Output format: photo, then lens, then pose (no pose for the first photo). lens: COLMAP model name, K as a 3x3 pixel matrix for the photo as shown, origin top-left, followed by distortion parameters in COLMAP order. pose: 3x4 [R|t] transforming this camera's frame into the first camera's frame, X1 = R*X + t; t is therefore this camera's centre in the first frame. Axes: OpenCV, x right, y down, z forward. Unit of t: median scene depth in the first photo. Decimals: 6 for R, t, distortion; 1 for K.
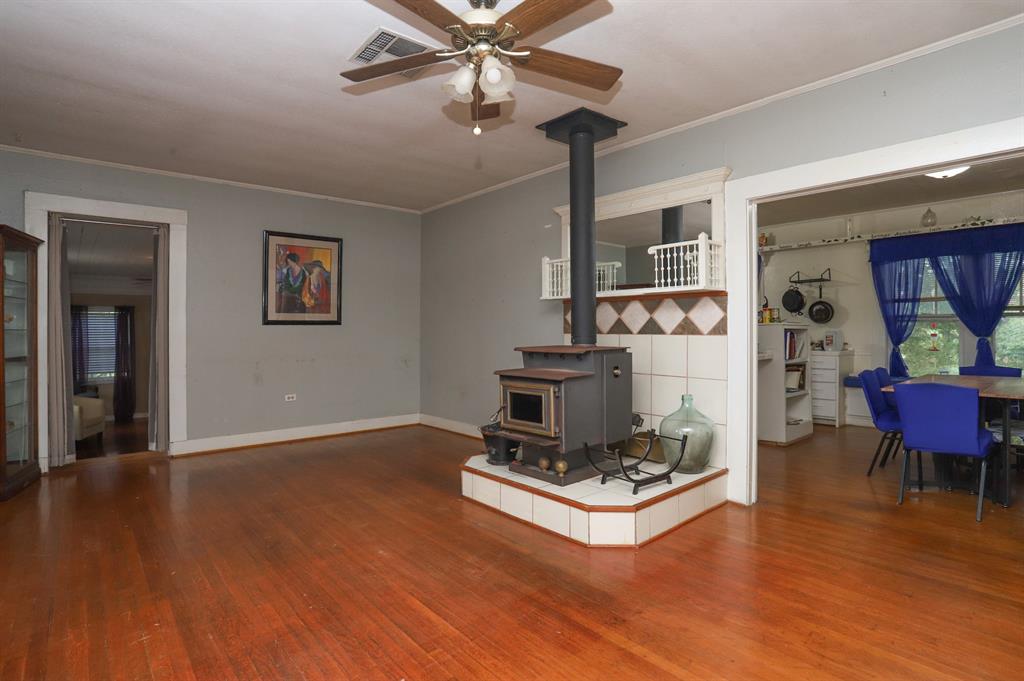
lens RADIAL K [[504.6, 0, 512.8], [0, 504.6, 334.7], [0, 0, 1]] dist [-0.046577, 0.010550]
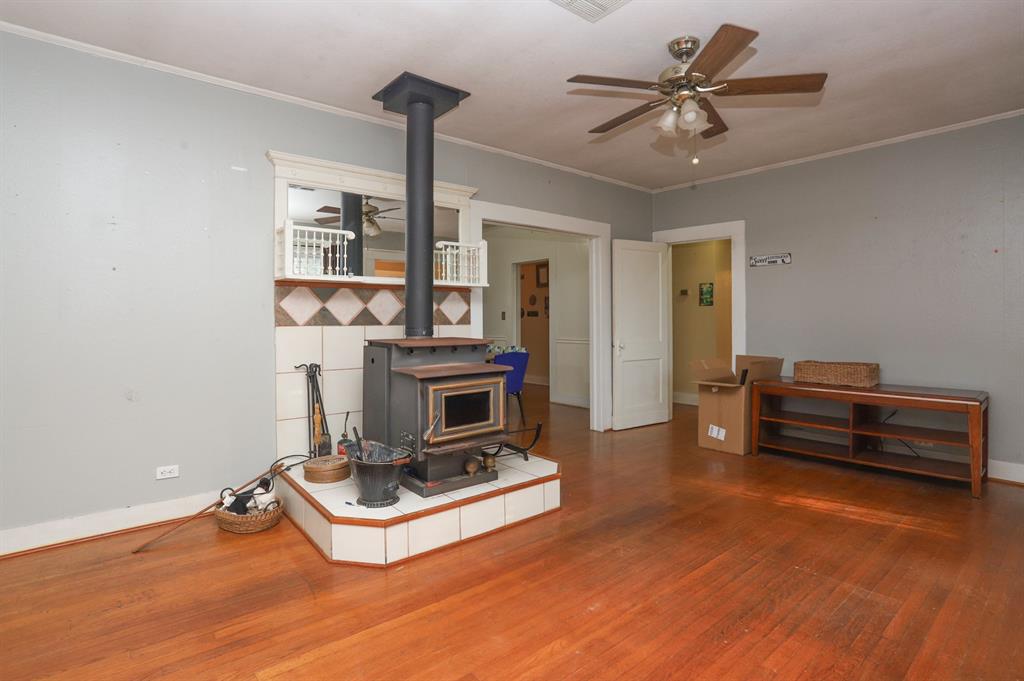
lens RADIAL K [[504.6, 0, 505.9], [0, 504.6, 332.6], [0, 0, 1]] dist [-0.046577, 0.010550]
pose [[0.047482, -0.021638, 0.998638, -0.776170], [0.013127, 0.999693, 0.021036, -0.005042], [-0.998786, 0.012110, 0.047752, 0.825353]]
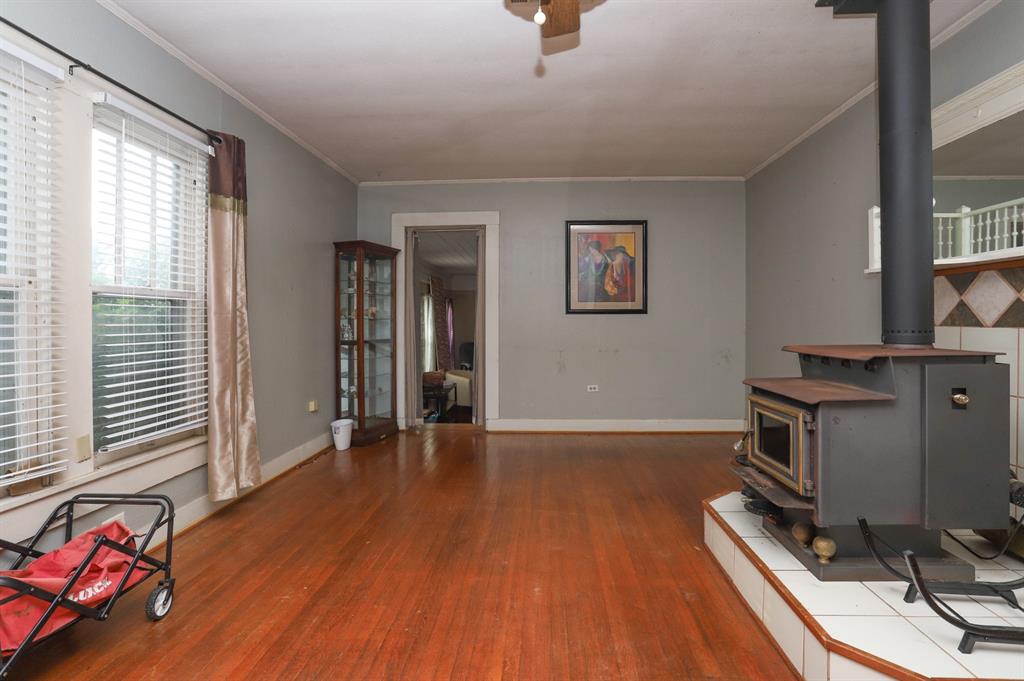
lens RADIAL K [[504.6, 0, 530.5], [0, 504.6, 319.3], [0, 0, 1]] dist [-0.046577, 0.010550]
pose [[0.729889, 0.001338, -0.683565, 0.217835], [-0.008198, 0.999943, -0.006796, -0.002452], [0.683517, 0.010565, 0.729858, 0.295546]]
